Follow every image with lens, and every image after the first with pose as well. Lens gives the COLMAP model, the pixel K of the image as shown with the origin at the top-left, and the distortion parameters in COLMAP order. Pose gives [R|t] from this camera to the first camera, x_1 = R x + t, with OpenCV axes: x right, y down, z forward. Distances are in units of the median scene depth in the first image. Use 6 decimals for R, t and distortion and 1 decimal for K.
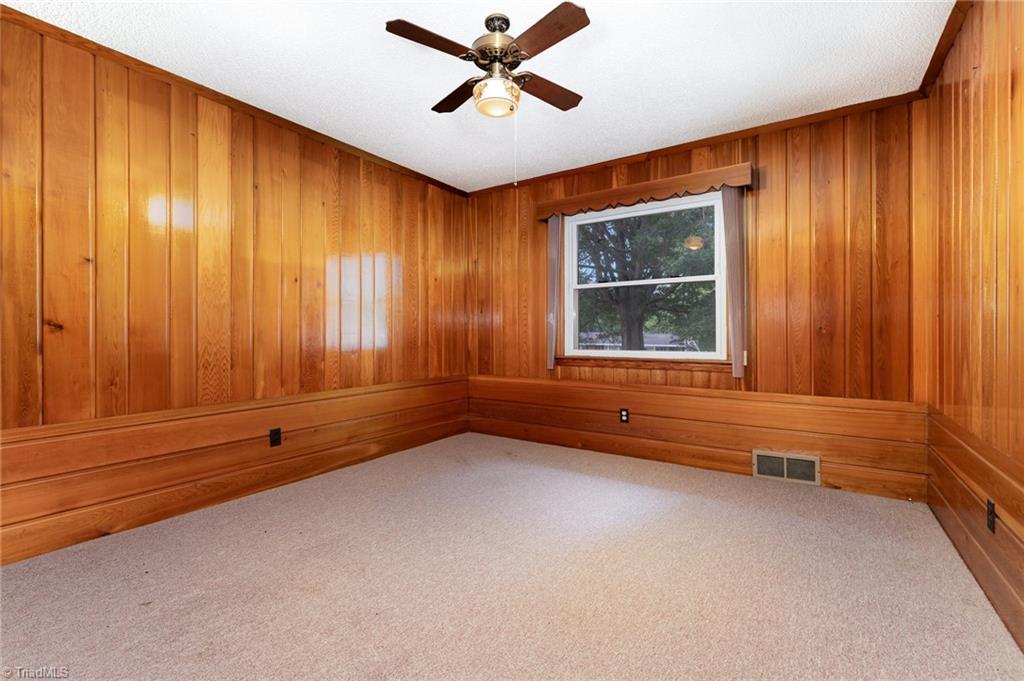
lens RADIAL K [[432.7, 0, 516.2], [0, 432.7, 335.1], [0, 0, 1]] dist [0.000347, 0.000051]
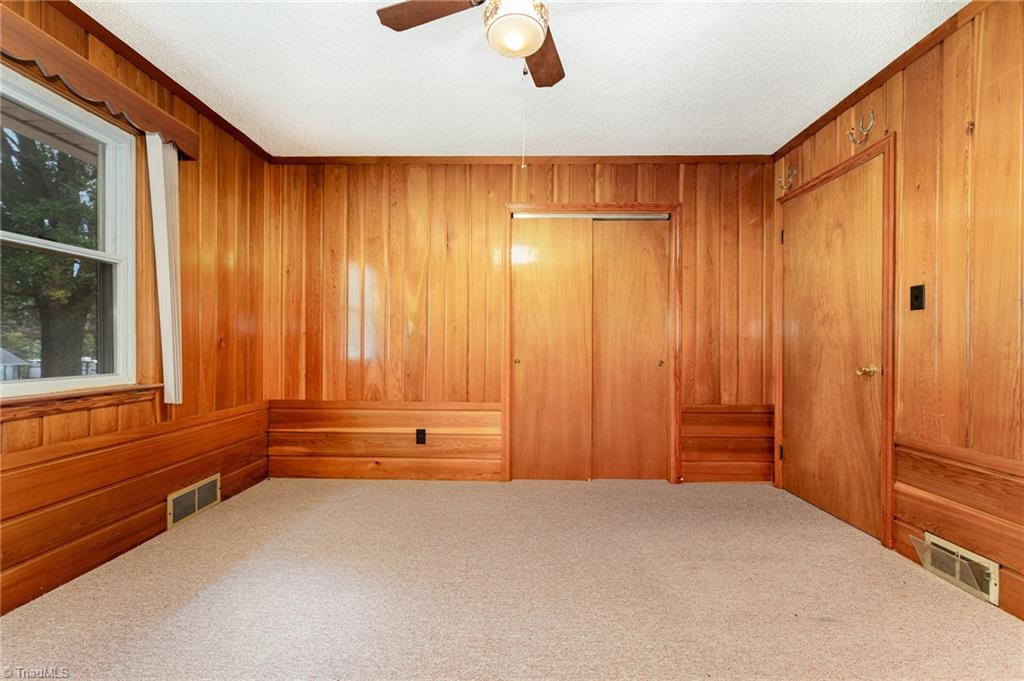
lens RADIAL K [[424.3, 0, 508.8], [0, 424.3, 341.1], [0, 0, 1]] dist [-0.000193, 0.000046]
pose [[-0.538490, 0.006964, 0.842603, -0.423131], [-0.001452, 0.999957, -0.009193, -0.005641], [-0.842631, -0.006174, -0.538456, 0.900059]]
